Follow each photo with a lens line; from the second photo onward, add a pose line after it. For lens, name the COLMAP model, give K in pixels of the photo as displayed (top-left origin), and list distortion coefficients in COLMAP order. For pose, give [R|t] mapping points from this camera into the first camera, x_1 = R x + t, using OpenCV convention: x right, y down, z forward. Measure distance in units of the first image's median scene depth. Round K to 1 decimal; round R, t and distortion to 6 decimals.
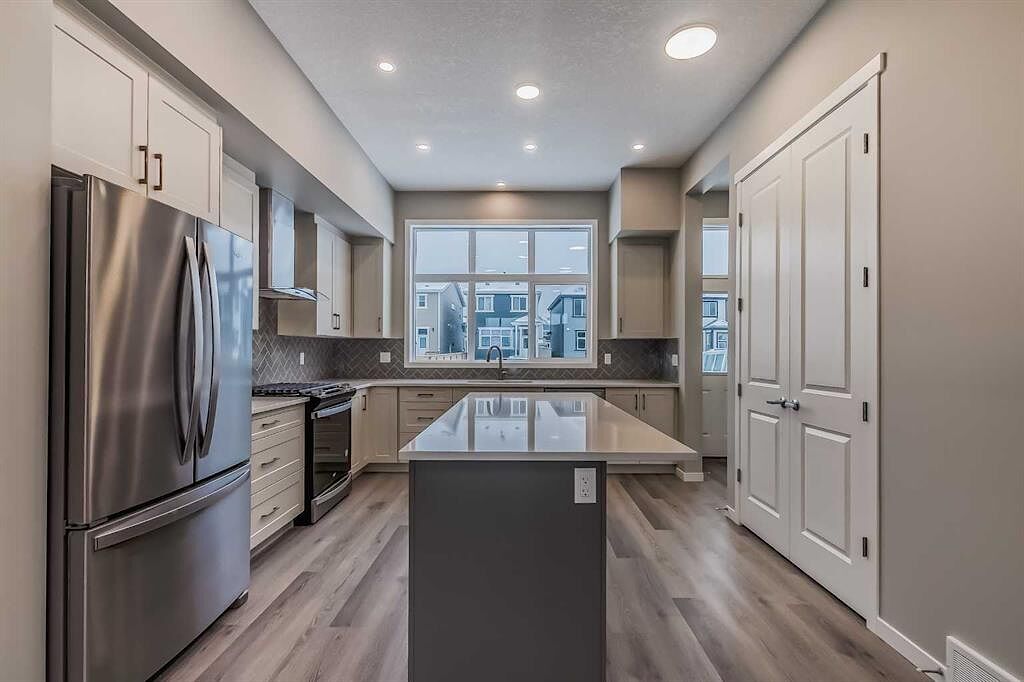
lens RADIAL K [[471.5, 0, 518.6], [0, 471.5, 341.5], [0, 0, 1]] dist [0.001439, 0.001420]
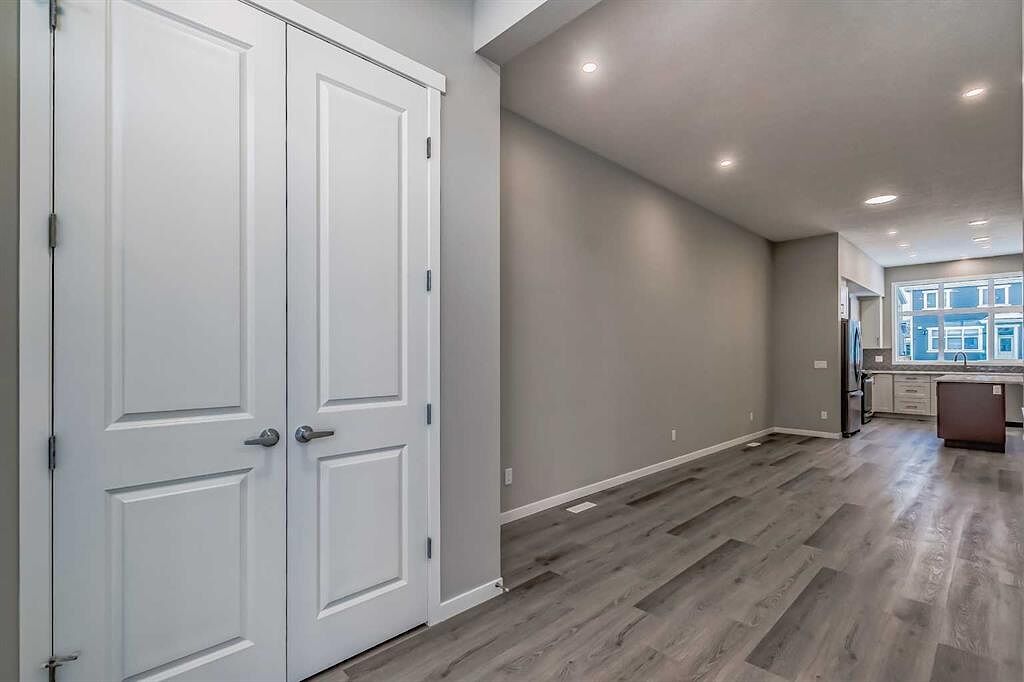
lens RADIAL K [[471.5, 0, 516.6], [0, 471.5, 351.3], [0, 0, 1]] dist [0.001439, 0.001420]
pose [[0.701599, -0.007066, -0.712537, 0.043379], [0.016910, 0.999834, 0.006736, -0.034726], [0.712371, -0.016775, 0.701603, -1.427372]]
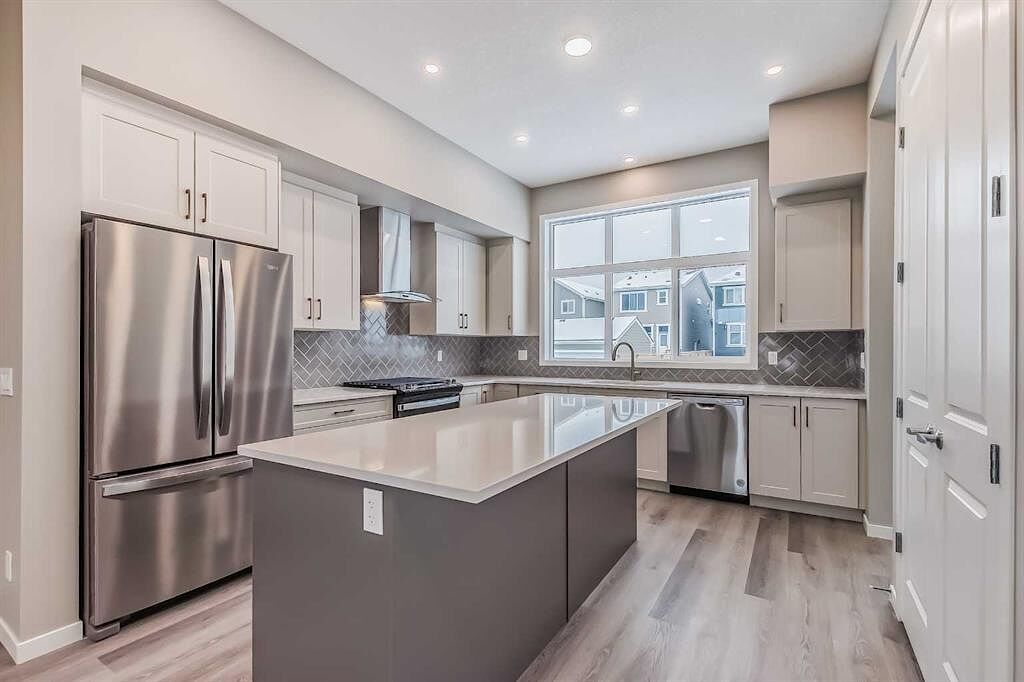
lens RADIAL K [[471.5, 0, 514.8], [0, 471.5, 342.1], [0, 0, 1]] dist [0.001439, 0.001420]
pose [[0.858725, -0.011179, -0.512315, 0.239543], [0.013978, 0.999901, 0.001612, 0.004933], [0.512246, -0.008546, 0.858796, 0.132456]]
